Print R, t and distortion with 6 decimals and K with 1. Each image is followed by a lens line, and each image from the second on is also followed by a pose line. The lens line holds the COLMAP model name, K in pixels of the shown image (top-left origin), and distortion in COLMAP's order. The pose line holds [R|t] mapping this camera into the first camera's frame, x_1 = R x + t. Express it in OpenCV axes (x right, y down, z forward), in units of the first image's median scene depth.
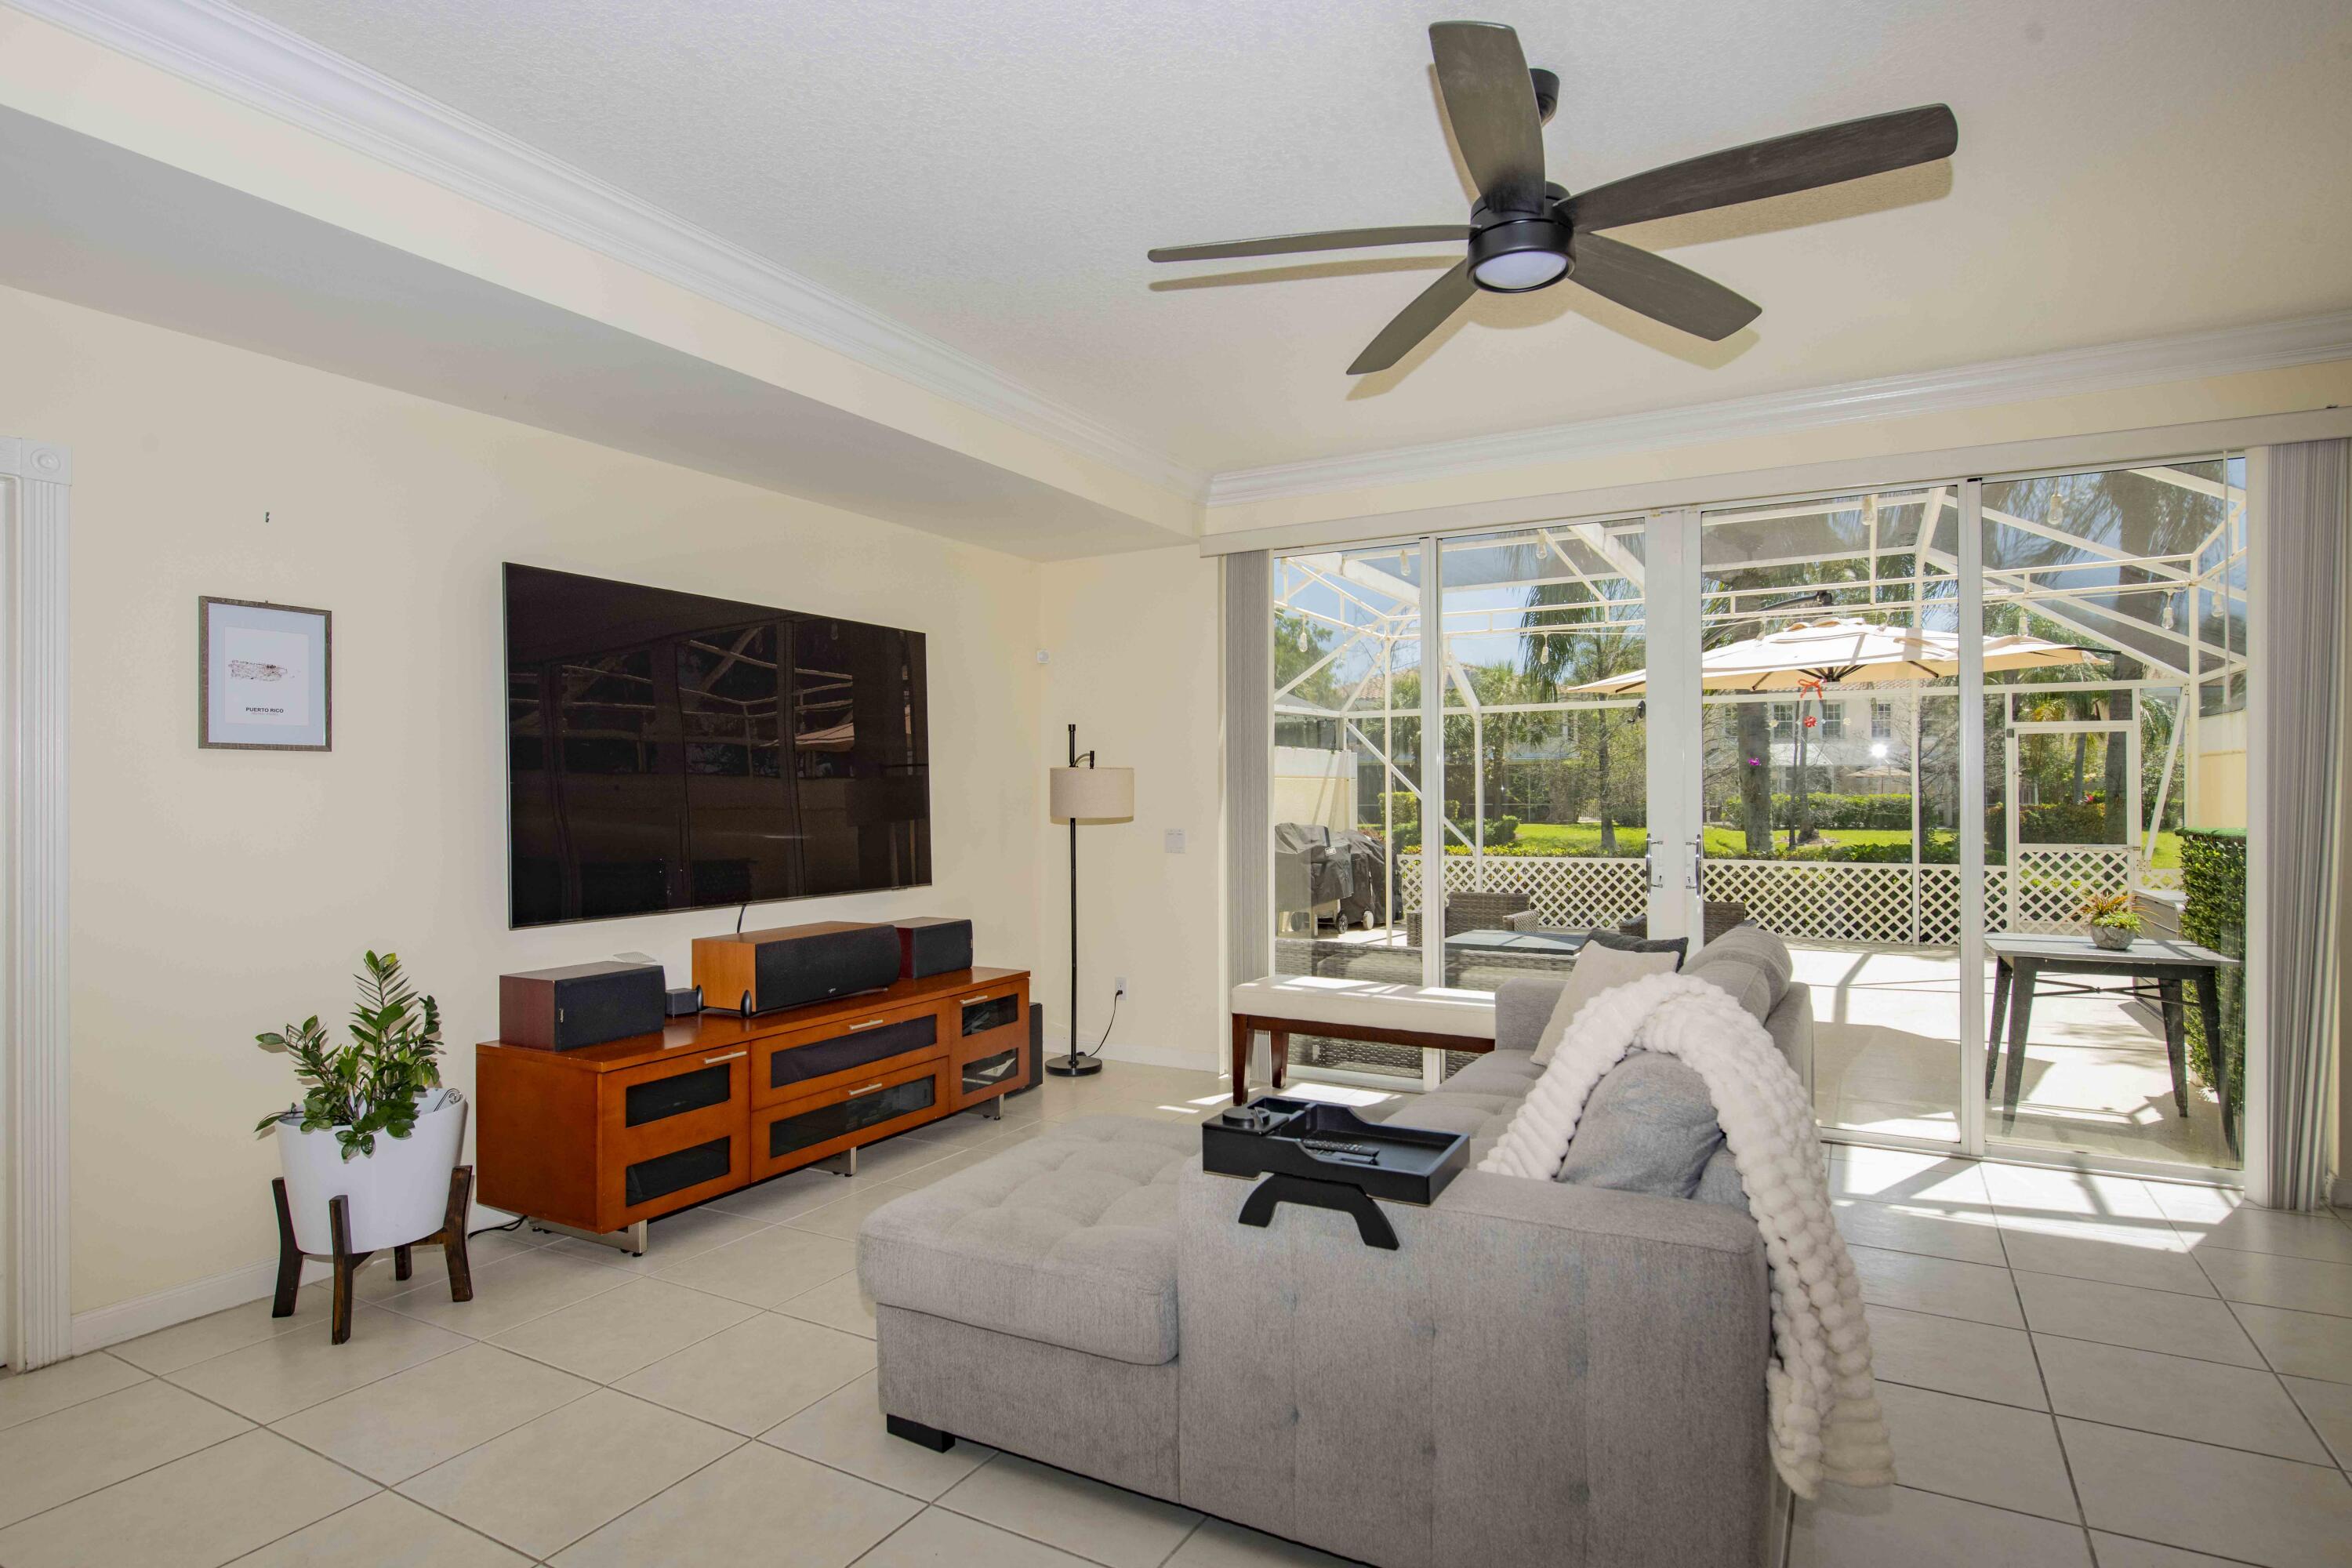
lens RADIAL K [[1274.4, 0, 1166.5], [0, 1274.4, 791.9], [0, 0, 1]] dist [-0.012293, 0.001127]
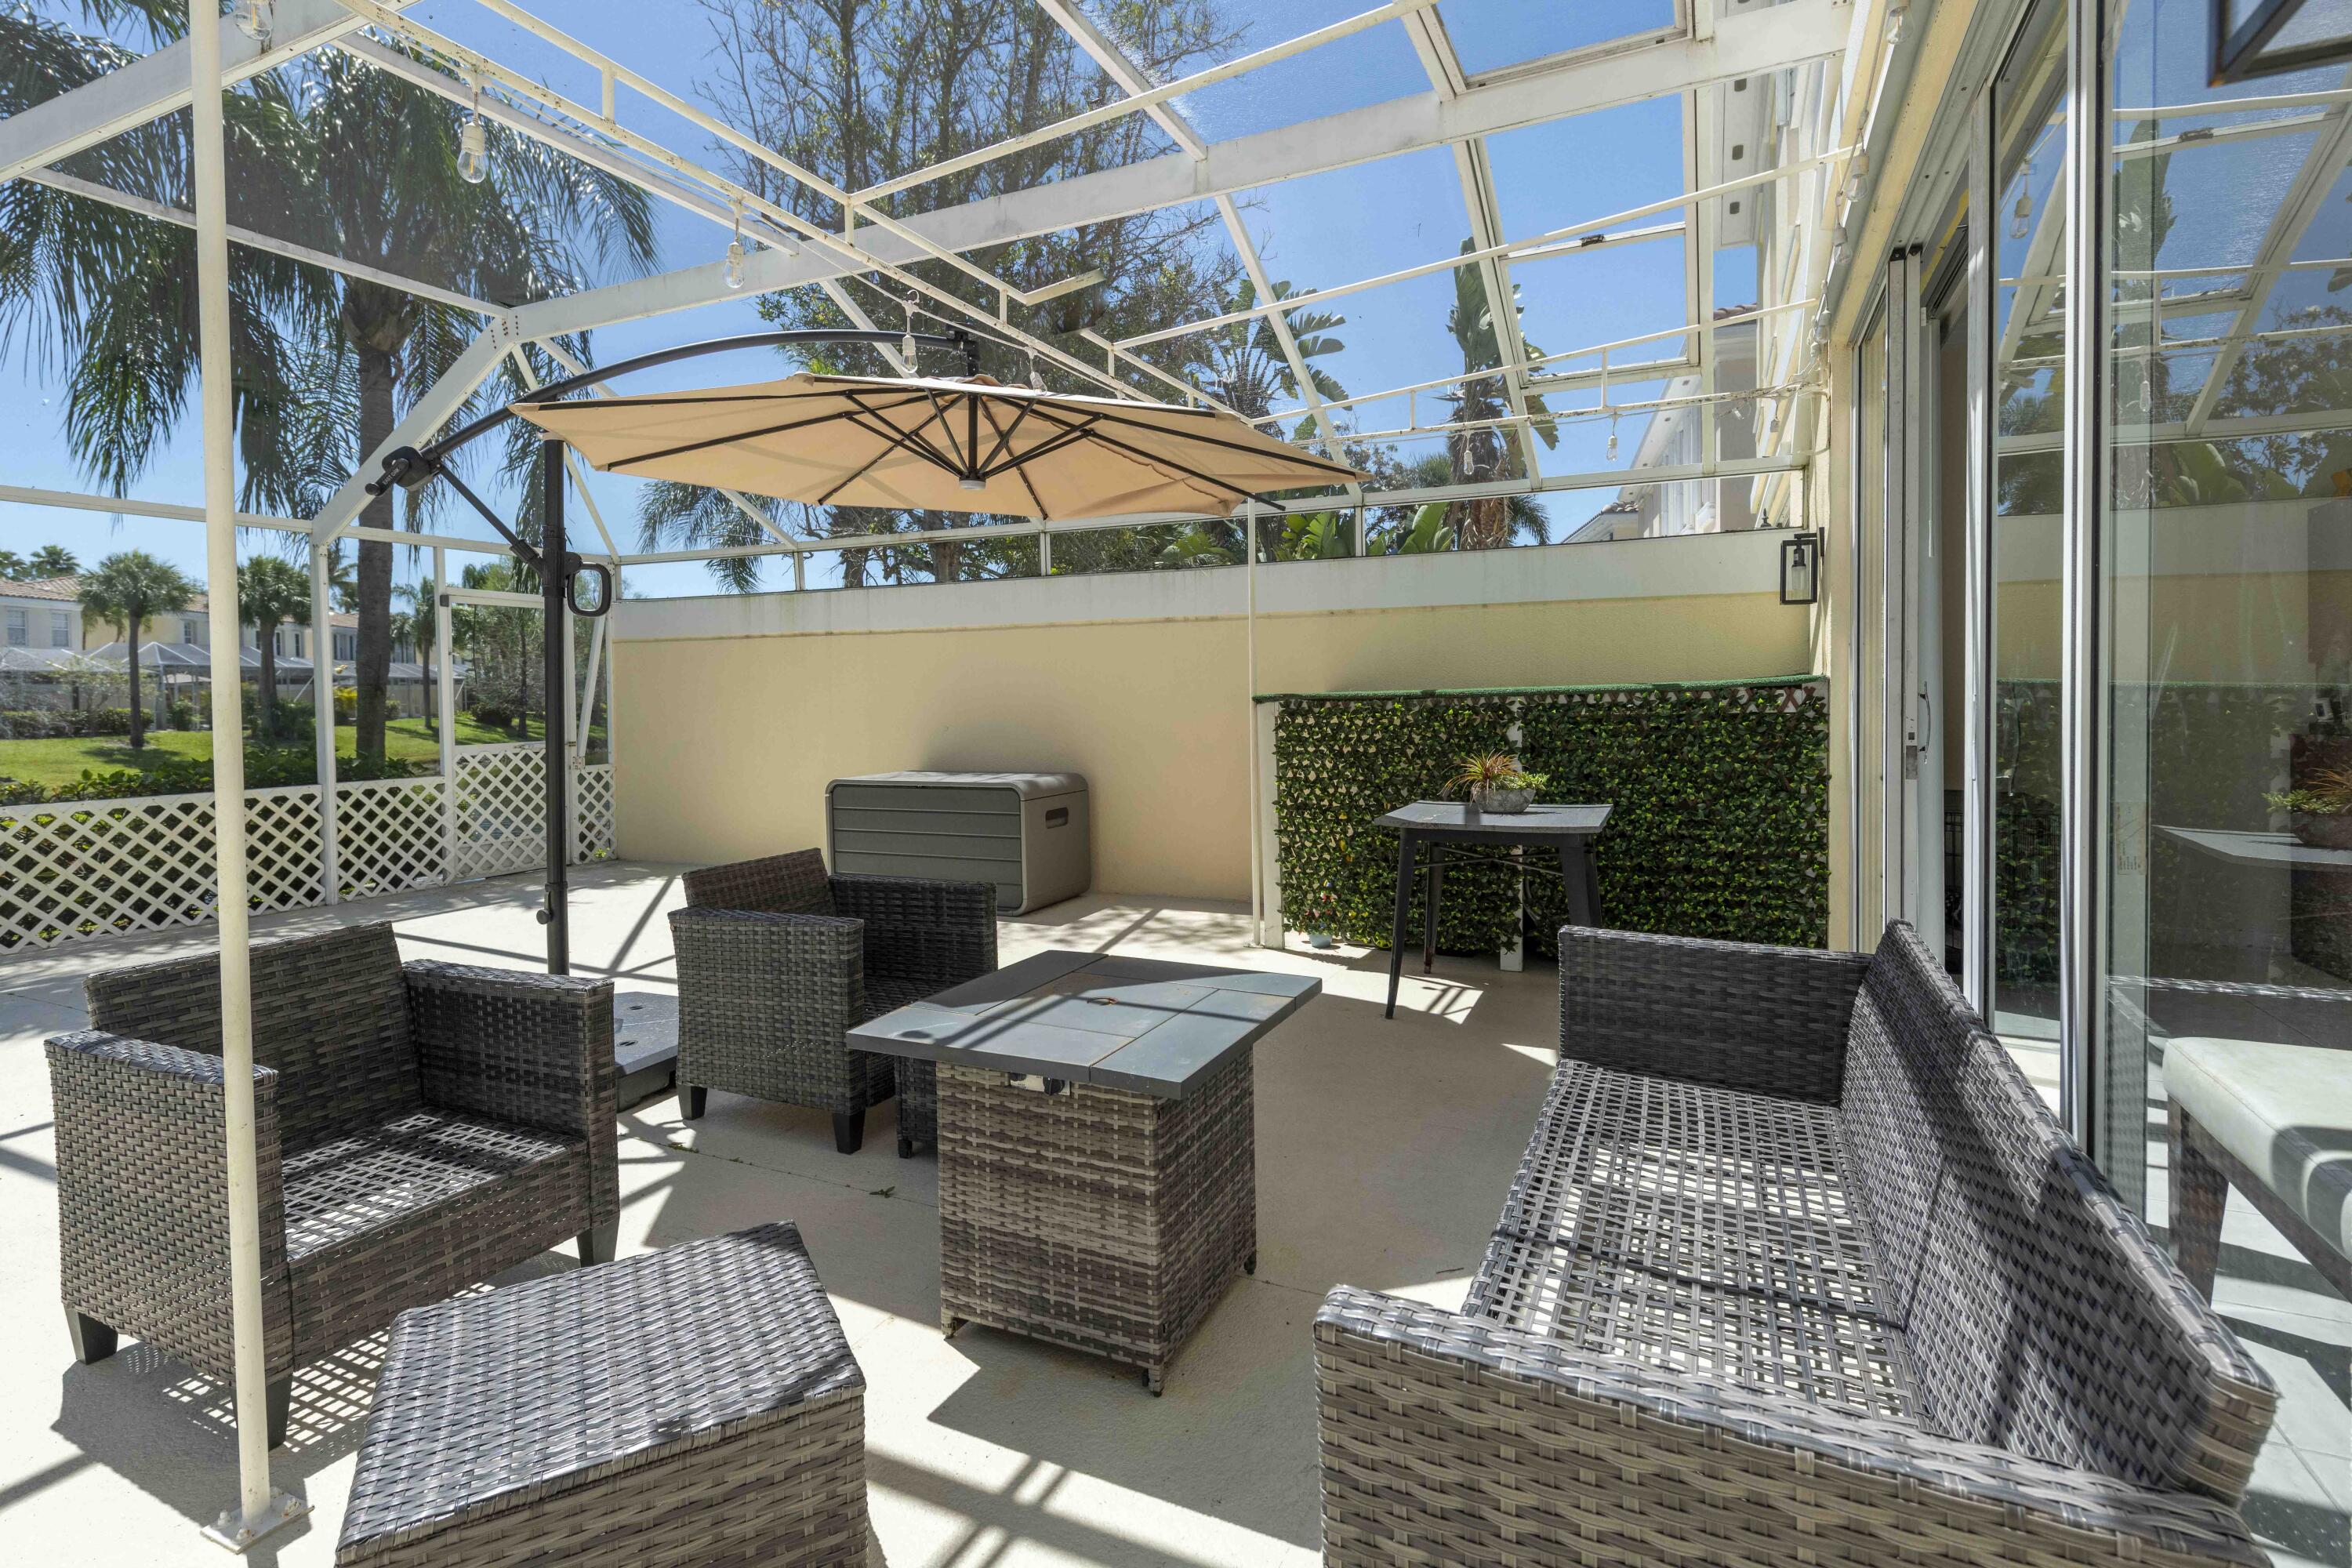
lens RADIAL K [[1089.9, 0, 1183.7], [0, 1089.9, 715.1], [0, 0, 1]] dist [0.008977, -0.001994]
pose [[-0.061709, -0.017493, 0.997941, -0.036853], [0.010144, 0.999784, 0.018153, 0.030850], [-0.998043, 0.011244, -0.061518, 1.270932]]
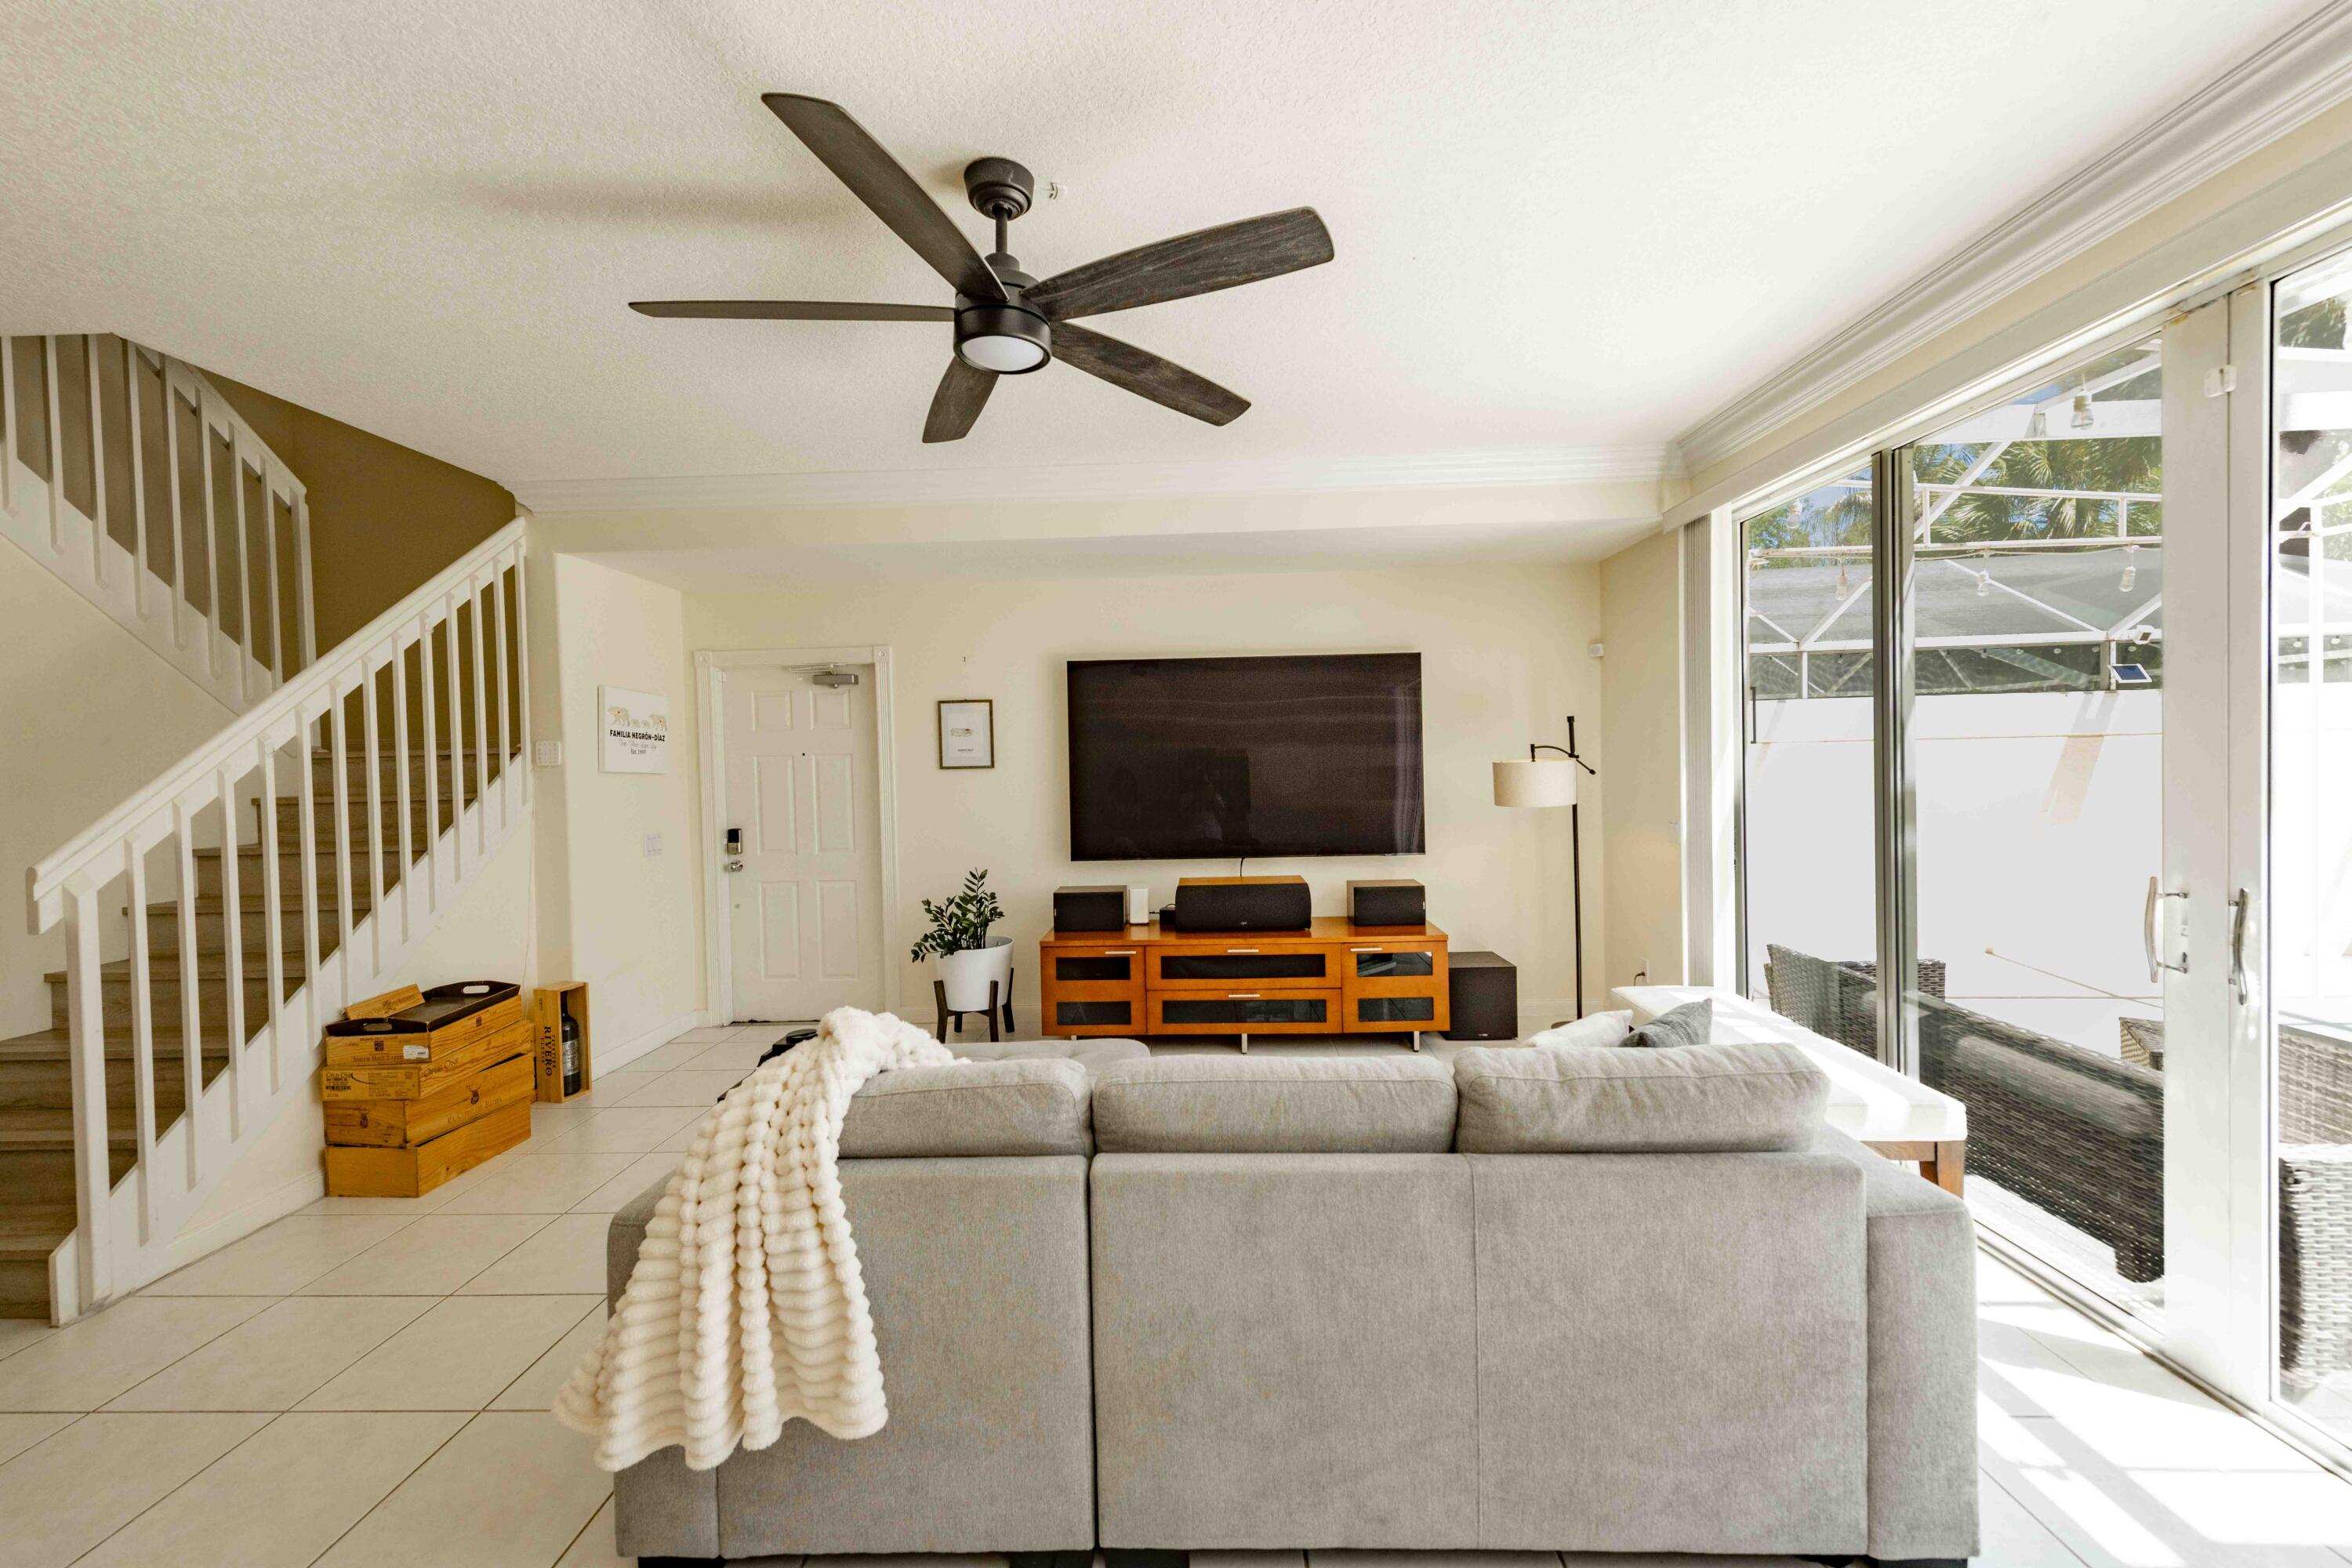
lens RADIAL K [[939.2, 0, 1154.8], [0, 939.2, 779.4], [0, 0, 1]] dist [0.006753, -0.002128]
pose [[0.431636, 0.015476, -0.901915, 0.529198], [0.021278, 0.999400, 0.027332, -0.031282], [0.901797, -0.030988, 0.431048, 0.369677]]
